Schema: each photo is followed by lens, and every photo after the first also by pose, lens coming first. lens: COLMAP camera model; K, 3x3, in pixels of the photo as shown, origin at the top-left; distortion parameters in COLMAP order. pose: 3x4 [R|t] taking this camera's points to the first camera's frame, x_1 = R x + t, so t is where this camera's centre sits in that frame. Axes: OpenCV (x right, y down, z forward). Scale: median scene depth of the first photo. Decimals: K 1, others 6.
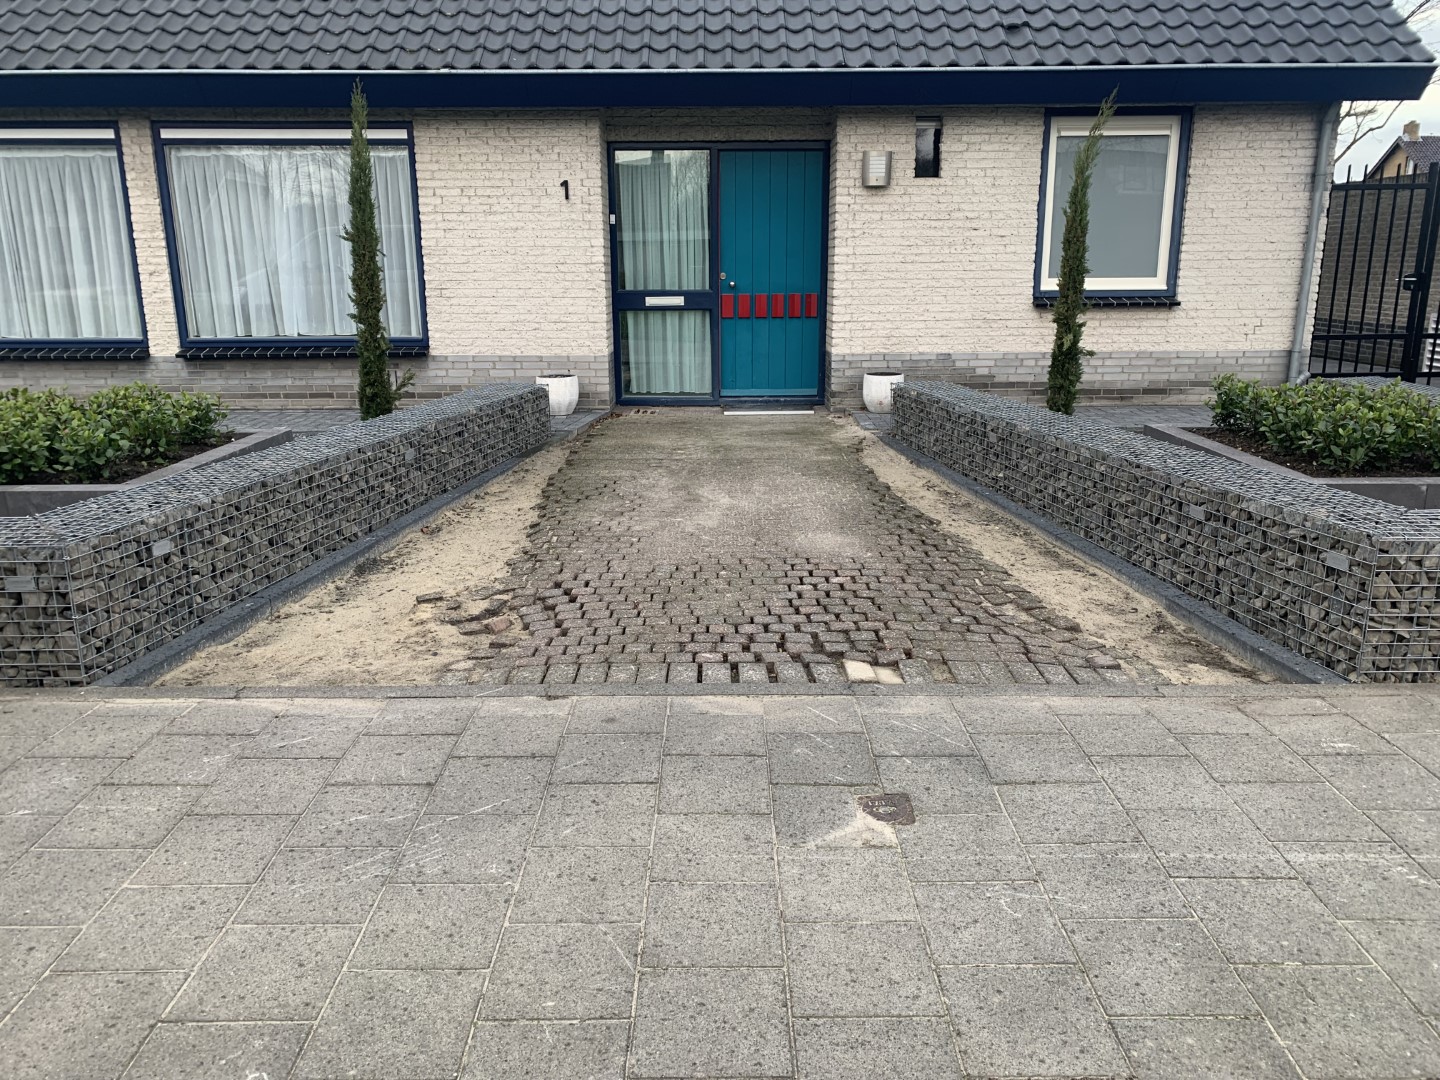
lens RADIAL K [[1092.2, 0, 720.0], [0, 1092.2, 540.0], [0, 0, 1]] dist [0.033907, -0.037671]
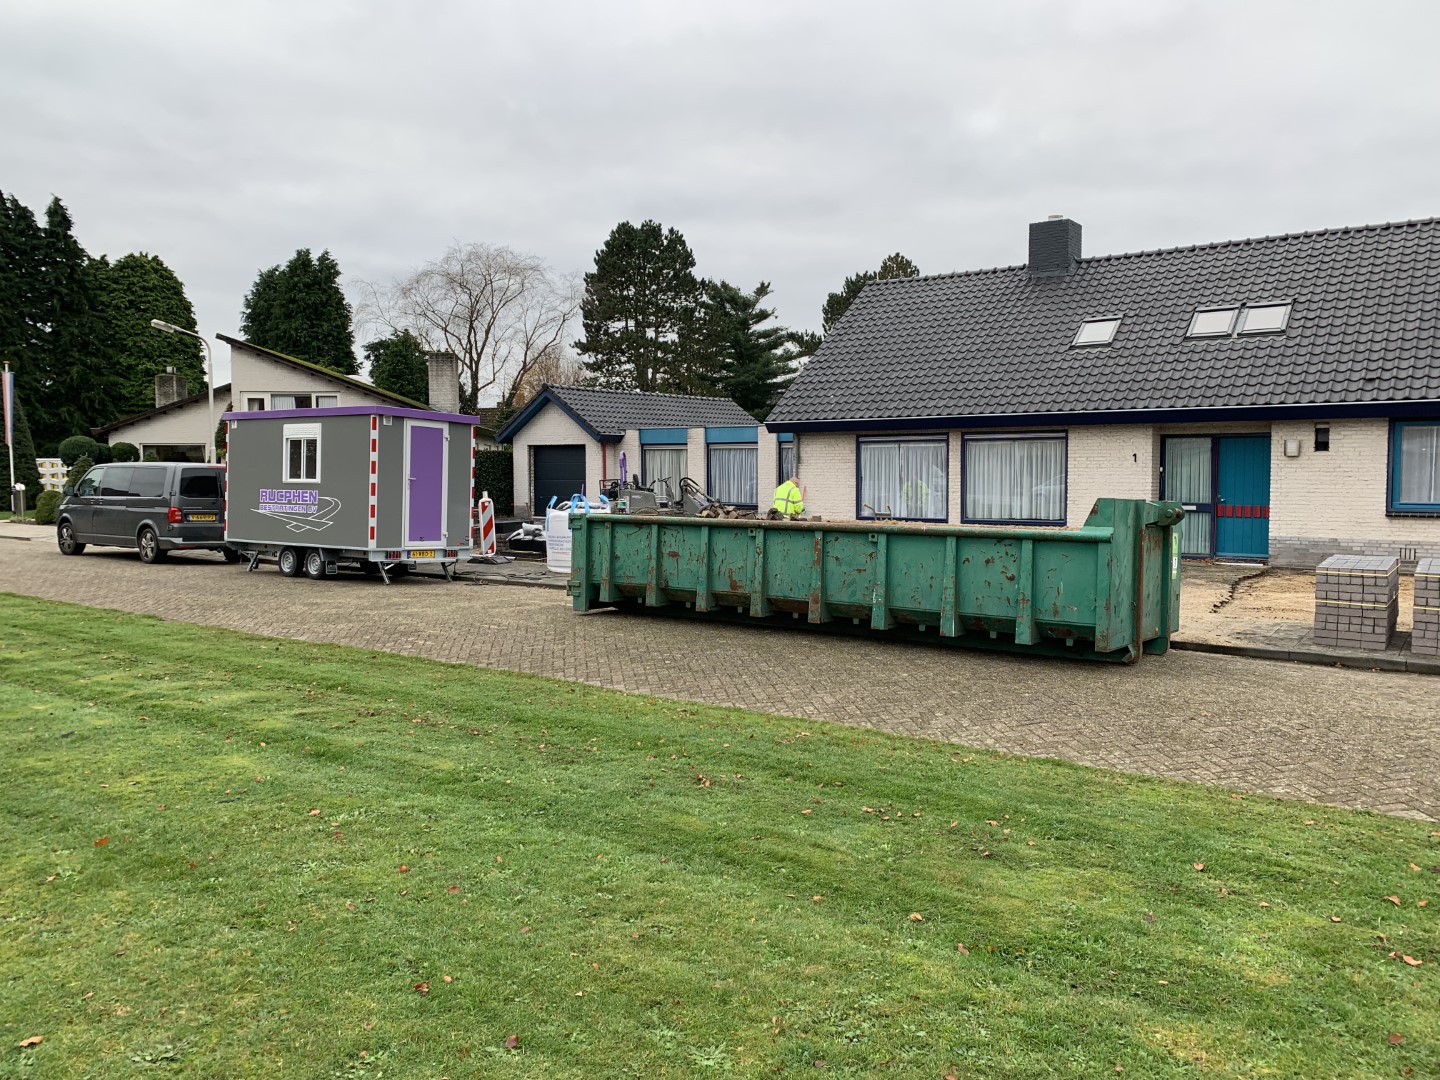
lens RADIAL K [[1092.2, 0, 720.0], [0, 1092.2, 540.0], [0, 0, 1]] dist [0.033907, -0.037671]
pose [[0.806808, 0.043384, -0.589219, 0.494546], [-0.150123, 0.979622, -0.133432, 0.261455], [0.571423, 0.196109, 0.796879, -1.199268]]
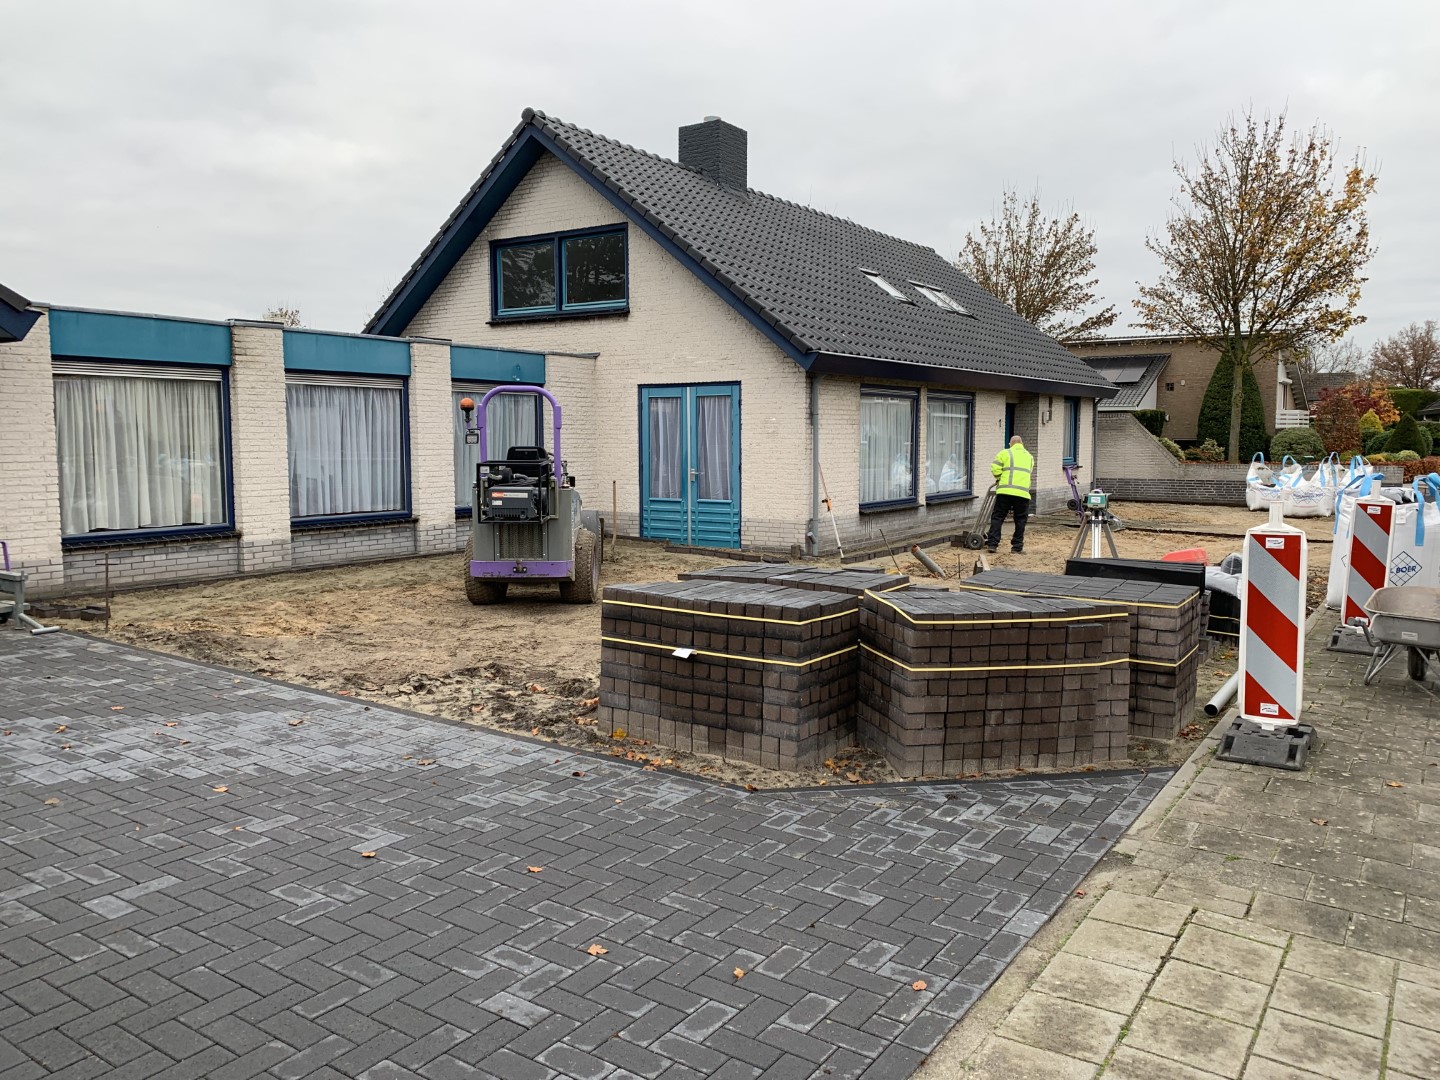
lens RADIAL K [[1093.7, 0, 722.7], [0, 1093.7, 520.0], [0, 0, 1]] dist [0.013757, 0.002963]
pose [[0.564331, -0.061167, 0.823280, -2.379259], [0.199314, 0.977845, -0.063972, -0.091411], [-0.801127, 0.200193, 0.564019, 0.216881]]
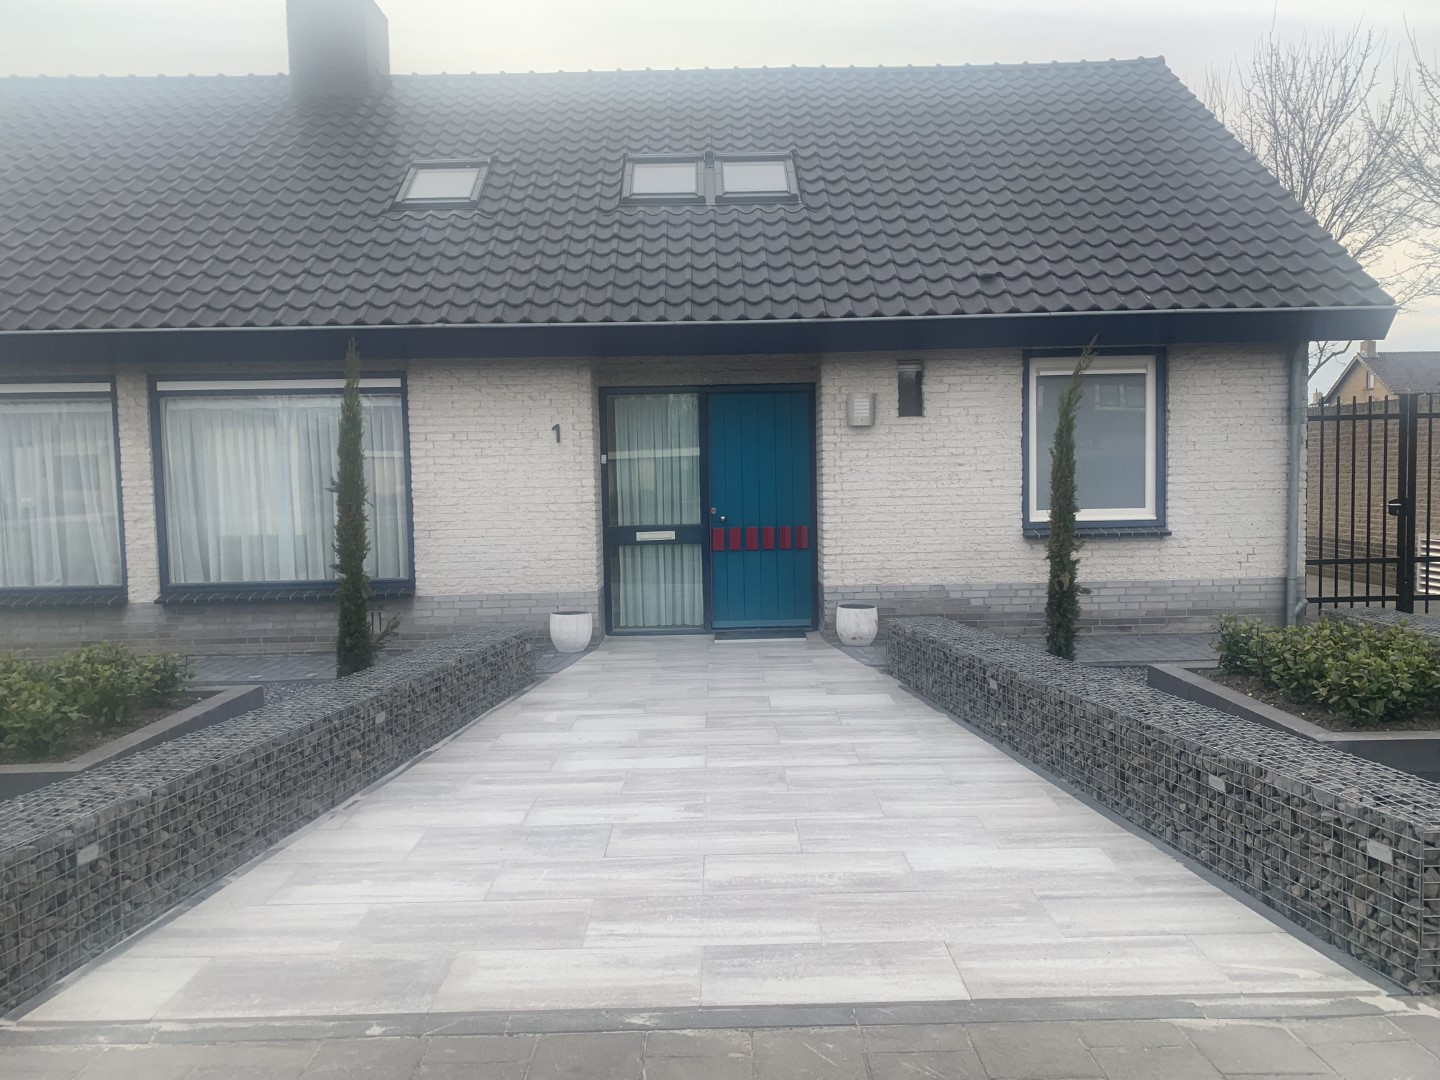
lens RADIAL K [[1094.7, 0, 729.9], [0, 1094.7, 543.4], [0, 0, 1]] dist [0.030510, -0.027289]
pose [[0.999813, -0.015501, 0.011590, 0.006352], [0.017380, 0.982557, -0.185150, -0.029004], [-0.008518, 0.185316, 0.982642, 0.022757]]
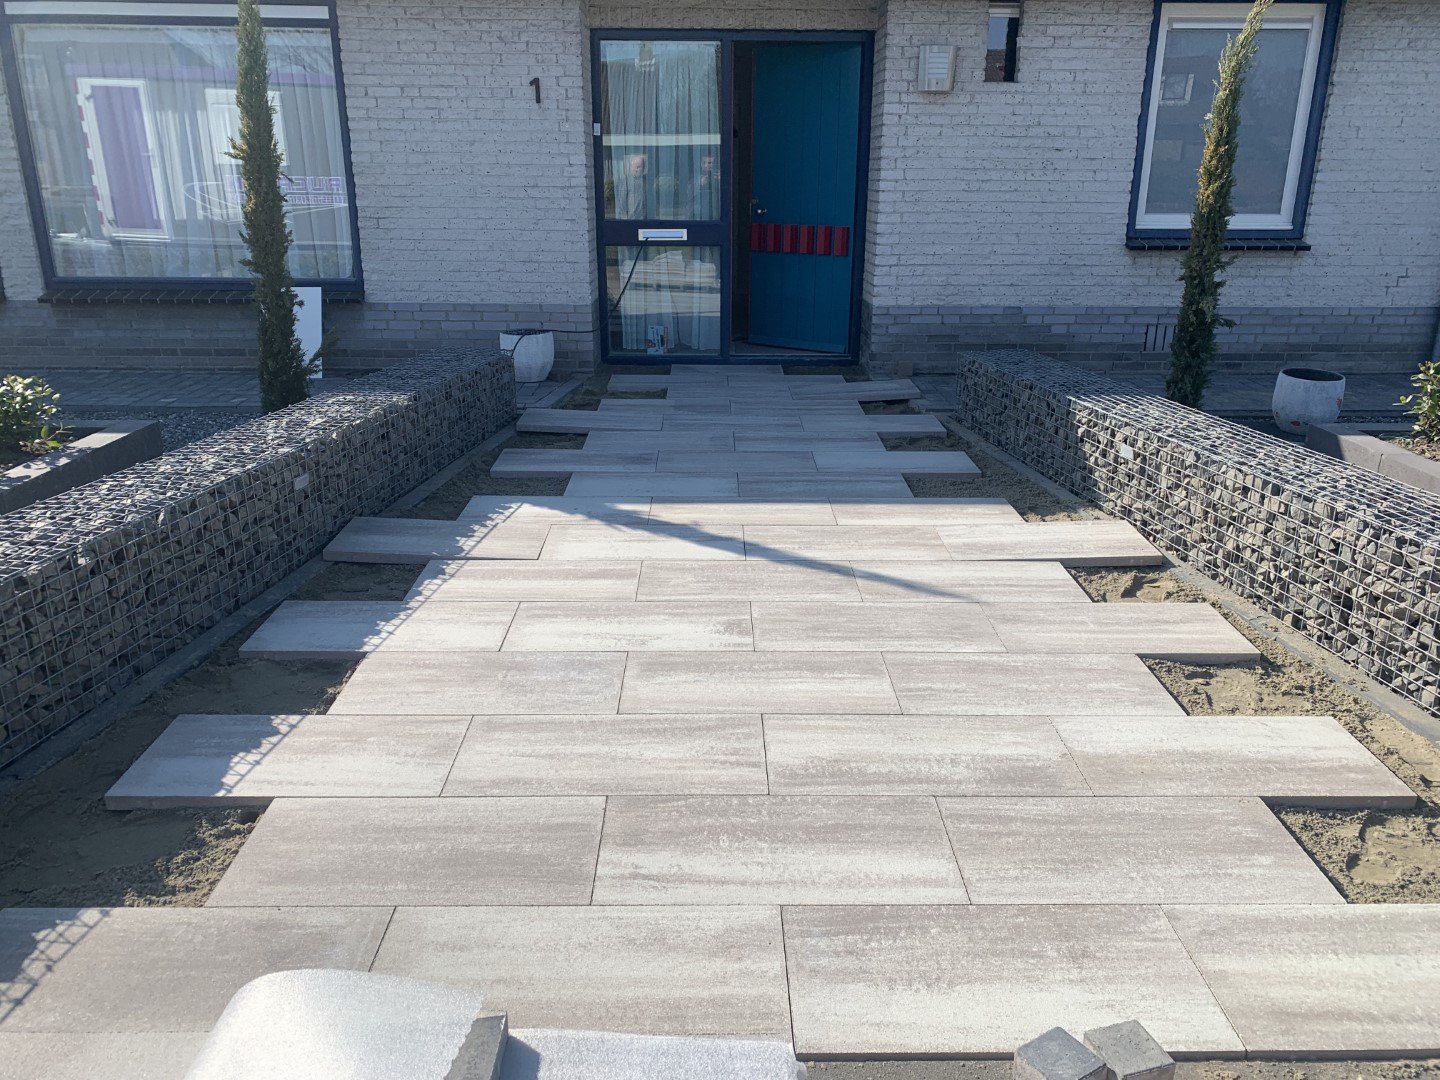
lens RADIAL K [[1112.5, 0, 726.7], [0, 1112.5, 535.2], [0, 0, 1]] dist [0.007939, 0.008981]
pose [[0.999804, 0.007050, 0.018512, -0.018729], [-0.008321, 0.997546, 0.069517, -0.061739], [-0.017976, -0.069657, 0.997409, 0.189370]]
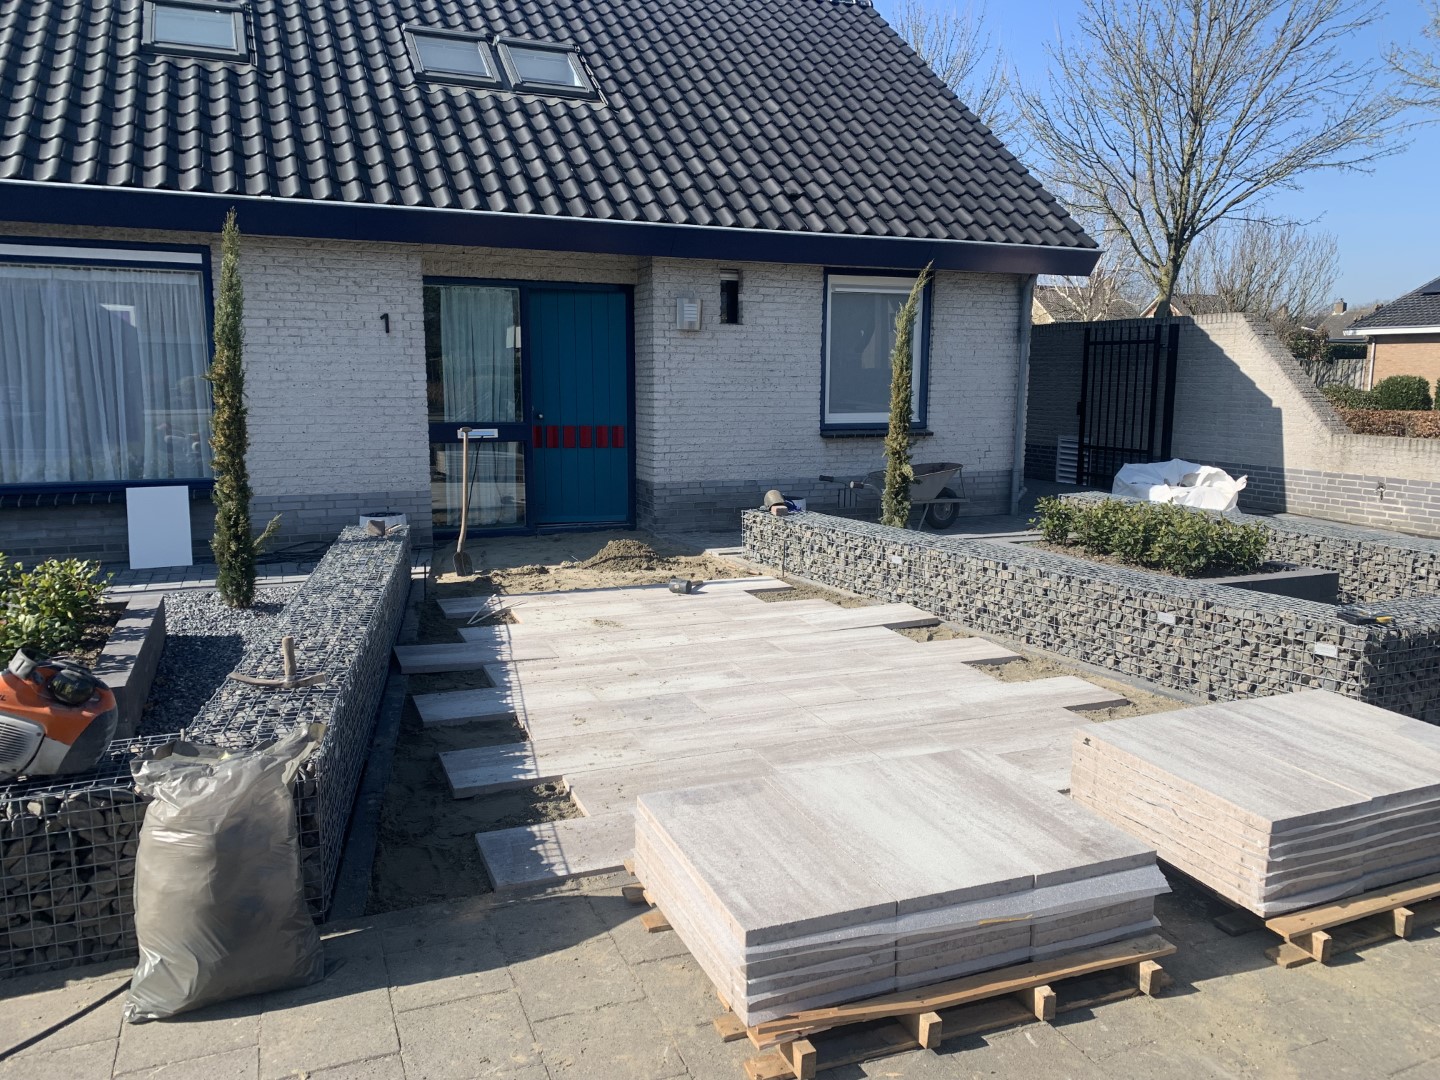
lens RADIAL K [[1080.1, 0, 747.1], [0, 1080.1, 538.6], [0, 0, 1]] dist [0.101660, -0.205834]
pose [[0.919297, -0.048409, 0.390575, -0.232379], [0.086762, 0.992919, -0.081145, -0.026762], [-0.383881, 0.108484, 0.916988, 0.020530]]
